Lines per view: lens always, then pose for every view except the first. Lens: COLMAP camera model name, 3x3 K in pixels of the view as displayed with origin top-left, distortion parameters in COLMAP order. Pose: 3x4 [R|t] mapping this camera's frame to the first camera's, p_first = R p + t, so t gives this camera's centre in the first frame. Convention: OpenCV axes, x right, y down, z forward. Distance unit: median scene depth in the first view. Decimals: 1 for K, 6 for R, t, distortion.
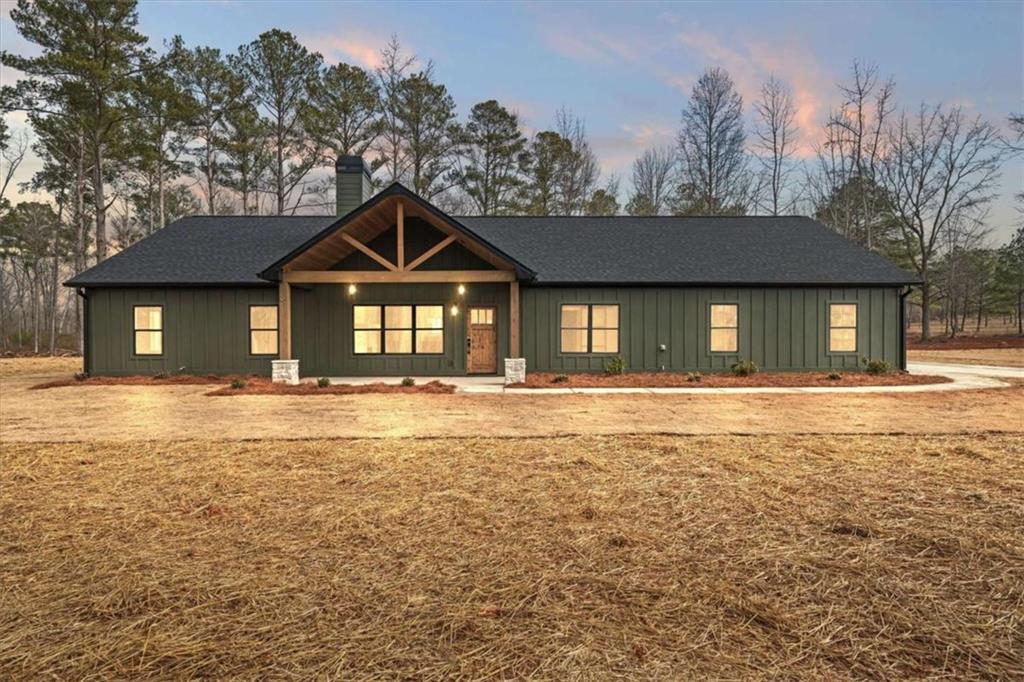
lens RADIAL K [[566.6, 0, 510.3], [0, 566.6, 340.3], [0, 0, 1]] dist [0.002128, -0.000031]
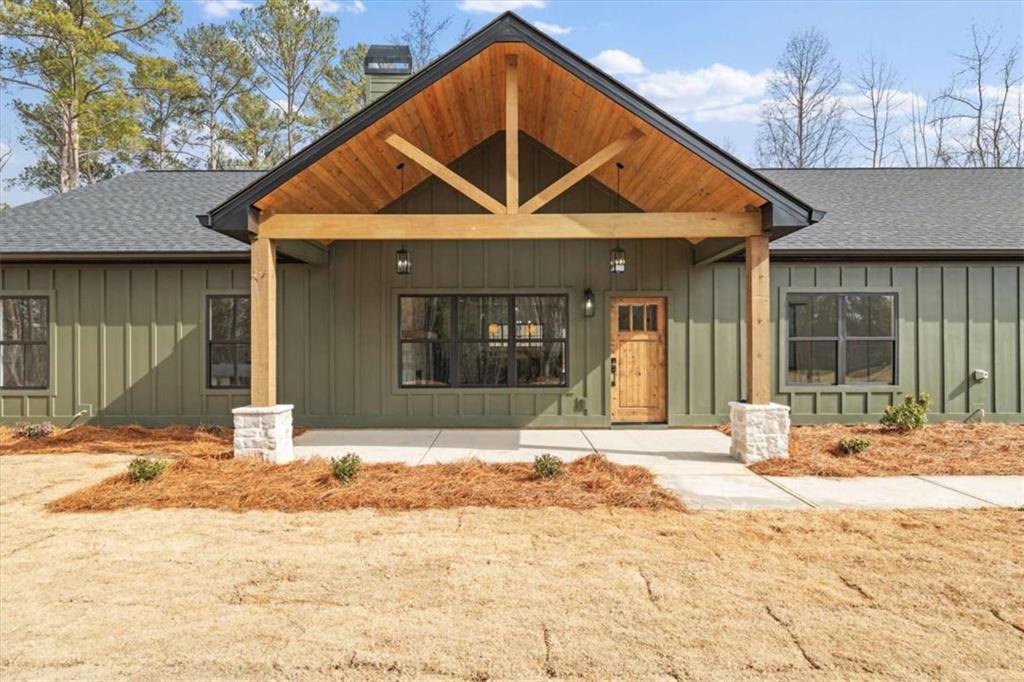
lens RADIAL K [[566.6, 0, 511.5], [0, 566.6, 345.1], [0, 0, 1]] dist [0.002128, -0.000031]
pose [[0.999752, 0.000758, -0.022240, -0.052897], [-0.001042, 0.999918, -0.012764, -0.002705], [0.022229, 0.012784, 0.999671, 0.155430]]
